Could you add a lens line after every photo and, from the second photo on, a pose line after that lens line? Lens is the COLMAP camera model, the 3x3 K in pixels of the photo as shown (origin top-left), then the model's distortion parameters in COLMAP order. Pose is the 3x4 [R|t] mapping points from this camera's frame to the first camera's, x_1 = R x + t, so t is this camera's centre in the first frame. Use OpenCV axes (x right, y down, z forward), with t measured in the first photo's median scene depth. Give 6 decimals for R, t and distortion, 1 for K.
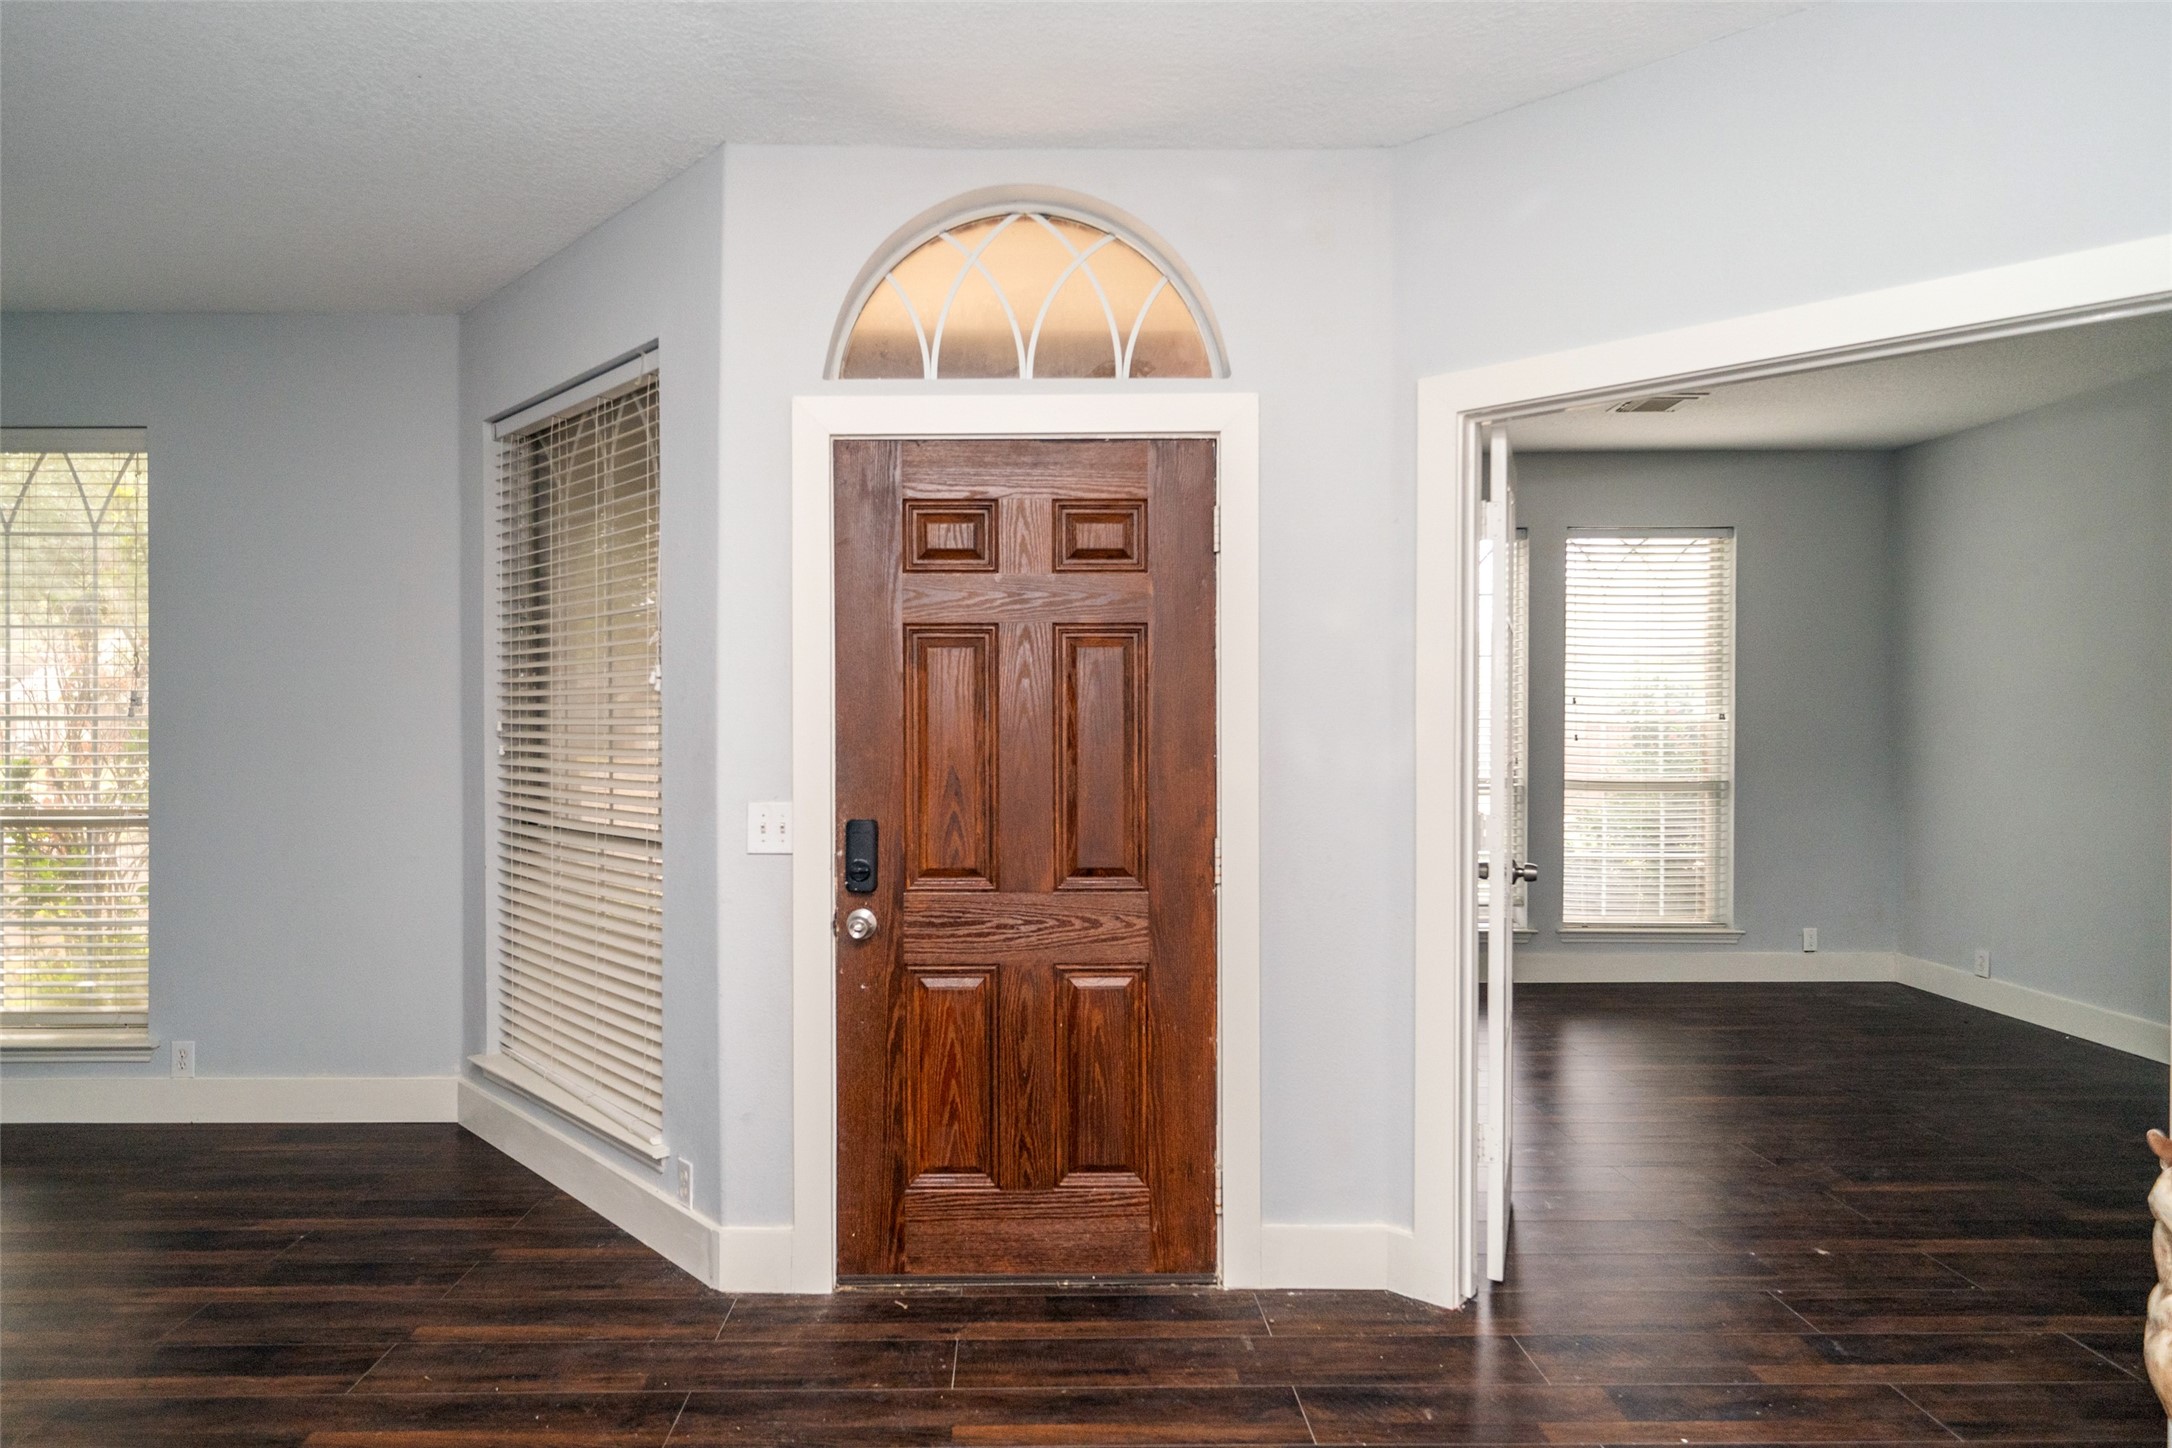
lens RADIAL K [[1120.9, 0, 1085.3], [0, 1120.9, 730.5], [0, 0, 1]] dist [-0.000819, -0.000626]
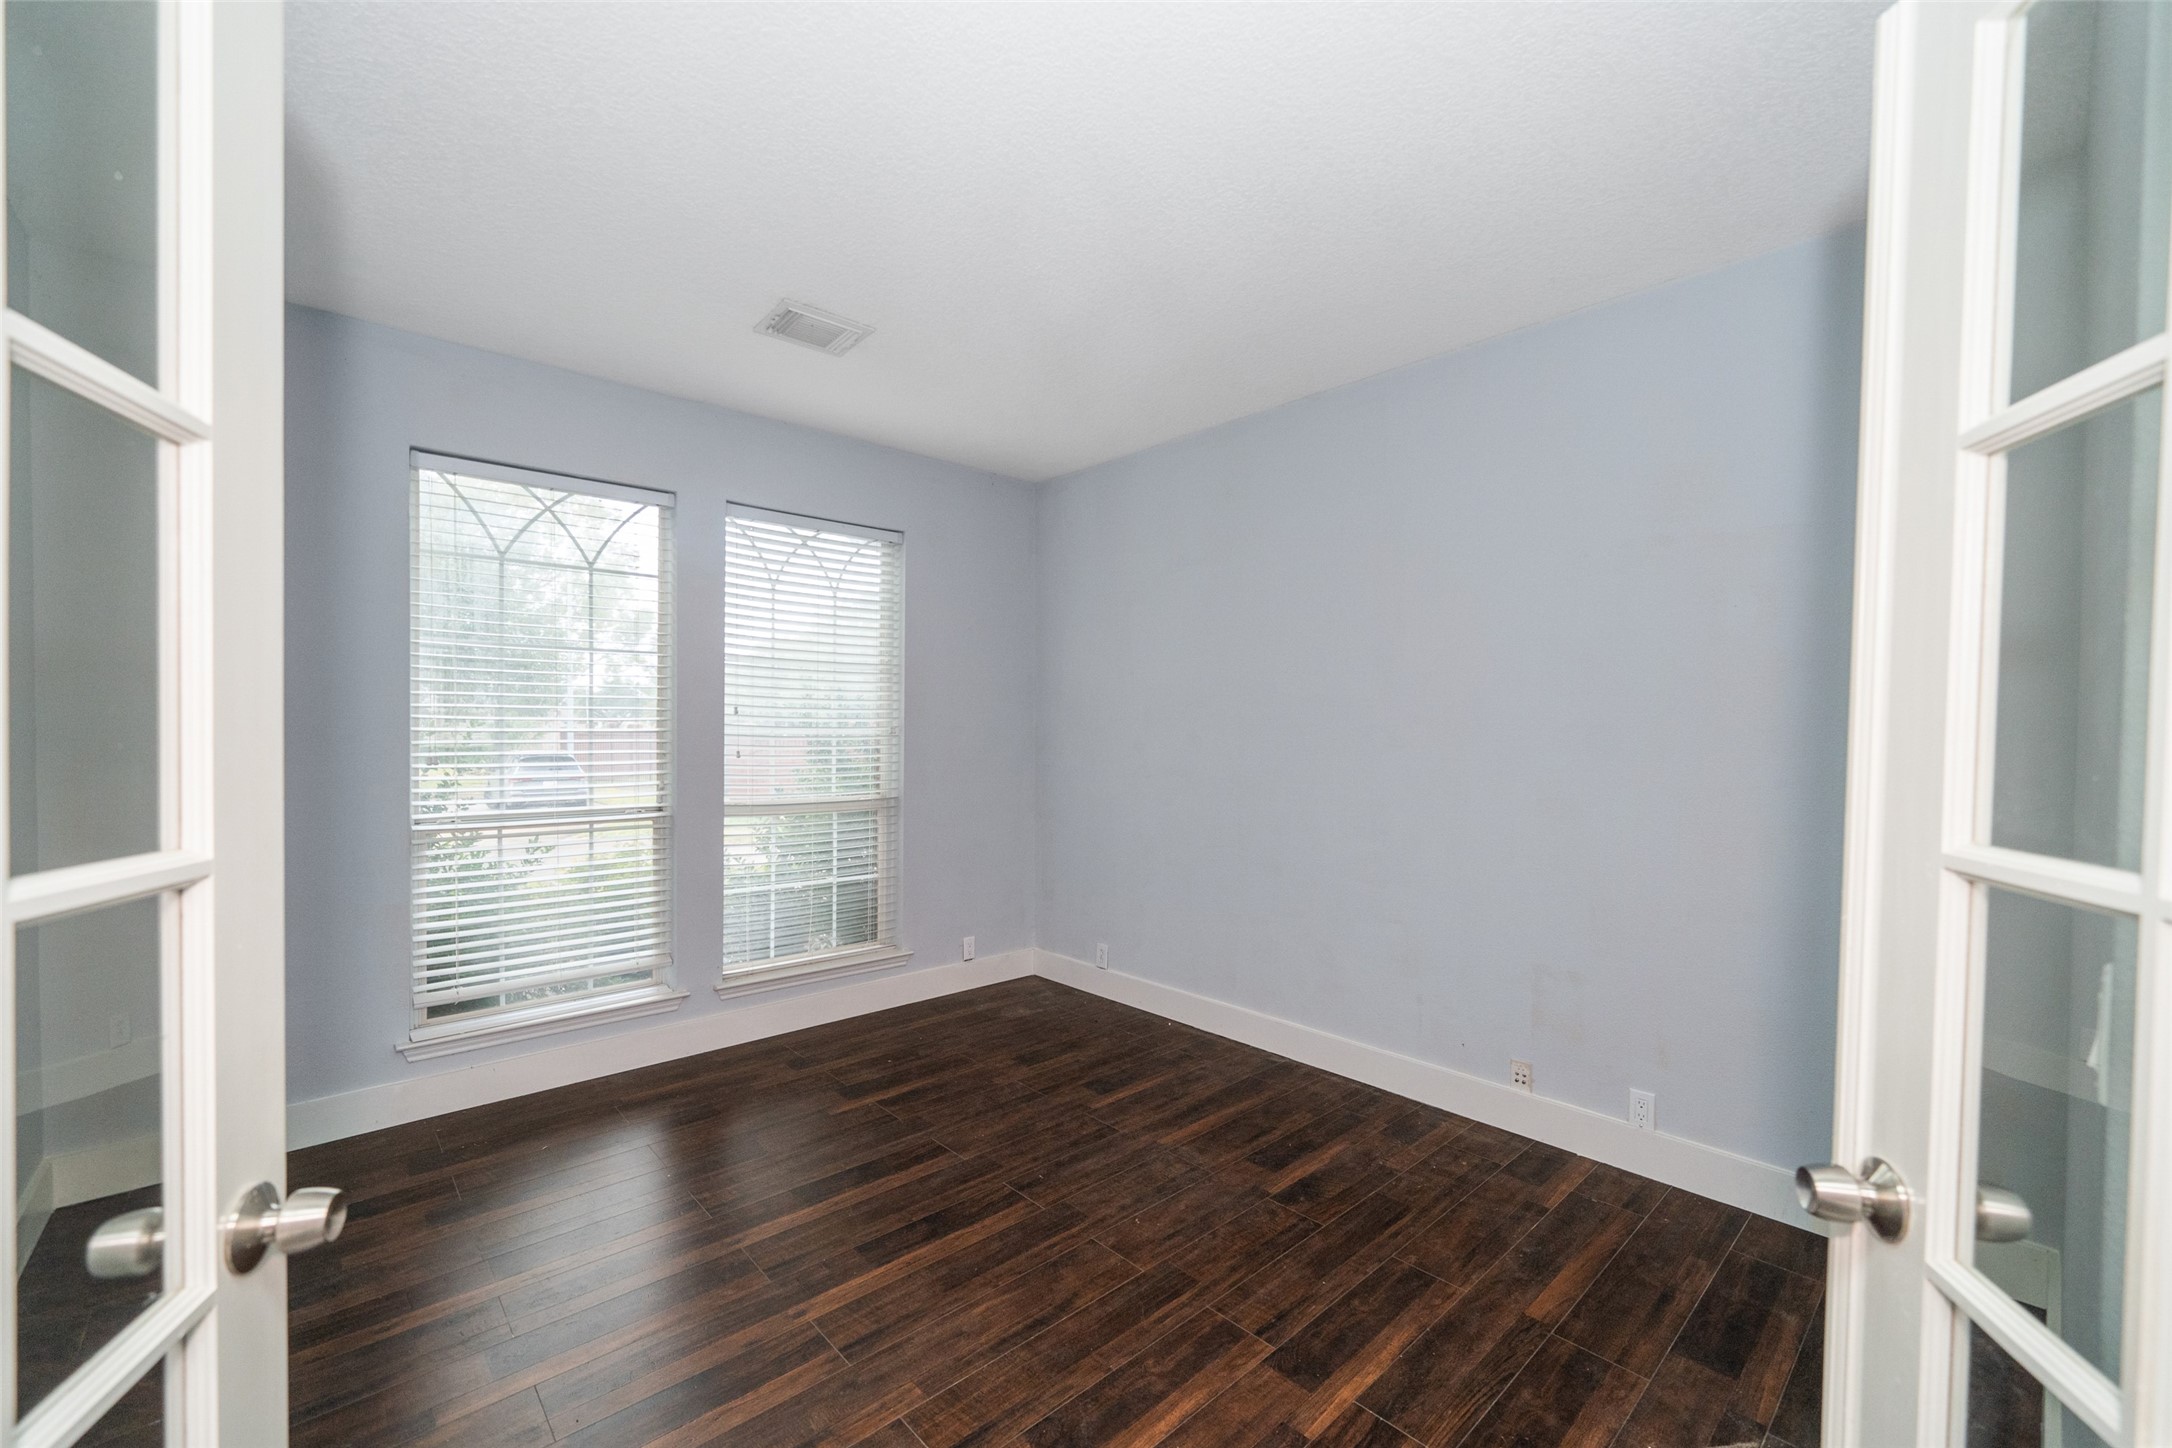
lens RADIAL K [[895.0, 0, 1086.7], [0, 895.0, 727.6], [0, 0, 1]] dist [-0.001689, -0.000200]
pose [[0.748640, 0.006844, 0.662941, 0.187618], [-0.000608, 0.999953, -0.009637, -0.007681], [-0.662976, 0.006811, 0.748610, 0.321395]]
